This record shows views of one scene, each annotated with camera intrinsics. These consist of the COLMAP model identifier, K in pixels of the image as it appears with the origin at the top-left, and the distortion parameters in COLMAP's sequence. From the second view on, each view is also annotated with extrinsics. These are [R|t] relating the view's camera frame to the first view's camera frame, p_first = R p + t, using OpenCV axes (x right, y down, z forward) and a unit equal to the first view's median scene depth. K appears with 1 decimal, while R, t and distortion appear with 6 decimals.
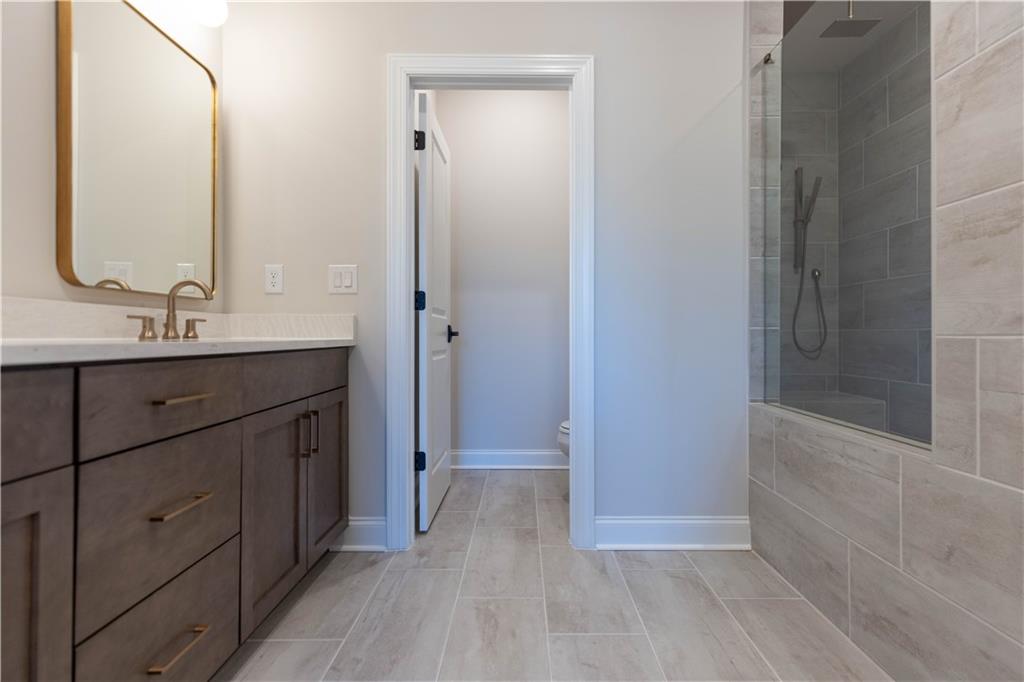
lens RADIAL K [[468.5, 0, 513.2], [0, 468.5, 332.4], [0, 0, 1]] dist [0.003441, 0.000006]
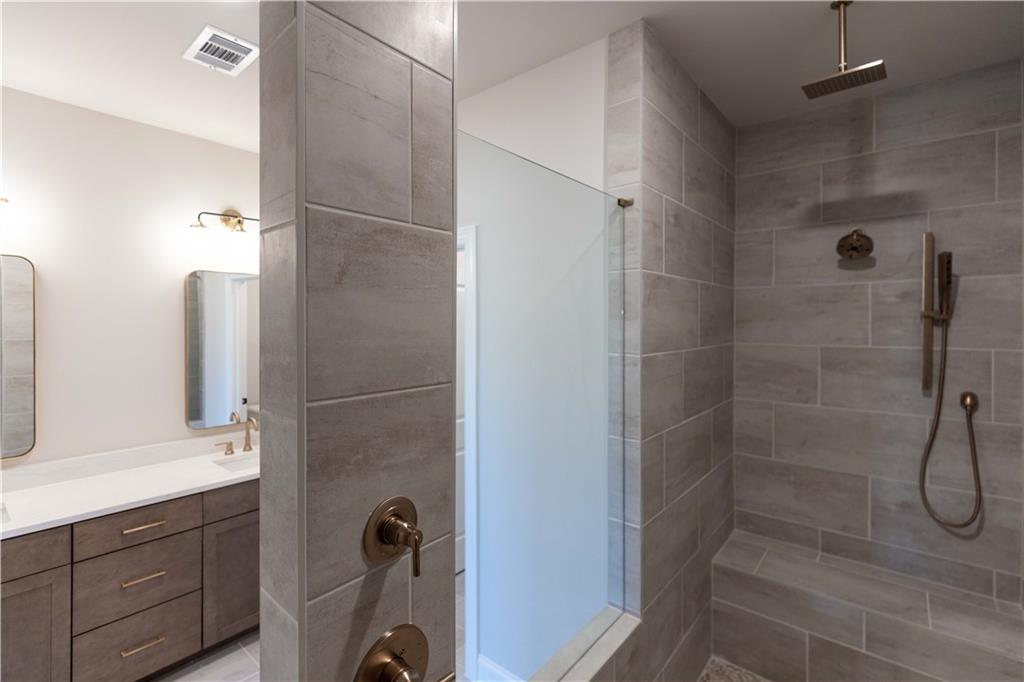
lens RADIAL K [[461.5, 0, 511.9], [0, 461.5, 319.4], [0, 0, 1]] dist [0.001367, -0.000226]
pose [[0.766038, -0.004754, -0.642778, 0.941445], [0.007559, 0.999970, 0.001612, -0.386299], [0.642751, -0.006094, 0.766051, 0.245900]]
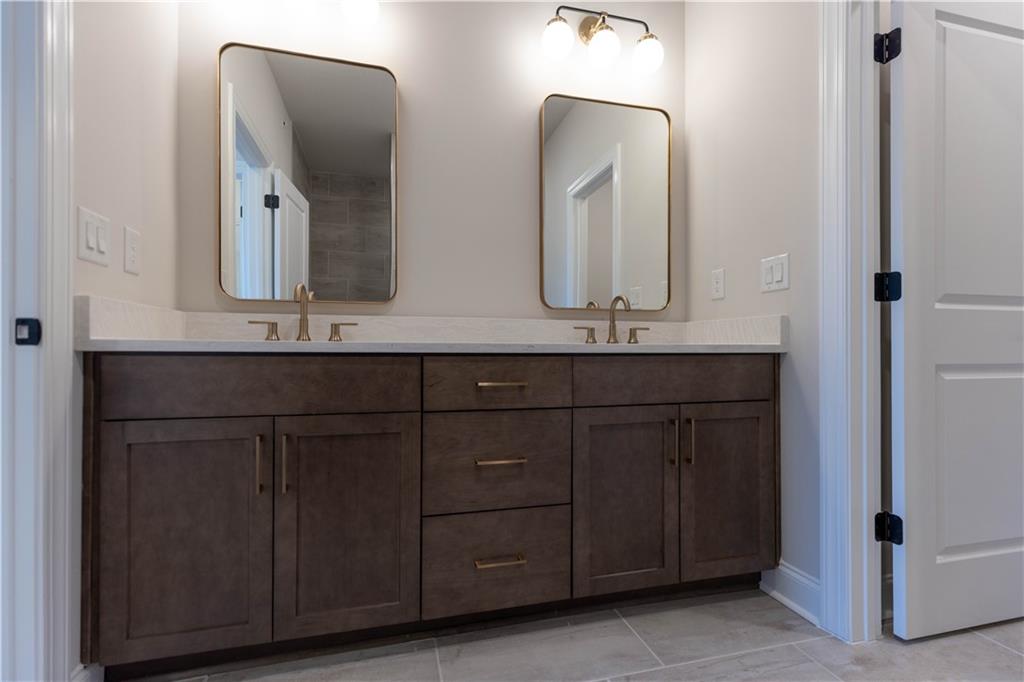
lens RADIAL K [[456.9, 0, 521.9], [0, 456.9, 345.3], [0, 0, 1]] dist [0.001057, 0.000251]
pose [[0.268642, -0.005773, -0.963223, 0.312639], [0.005745, 0.999974, -0.004391, 0.016838], [0.963223, -0.004354, 0.268668, 0.351075]]
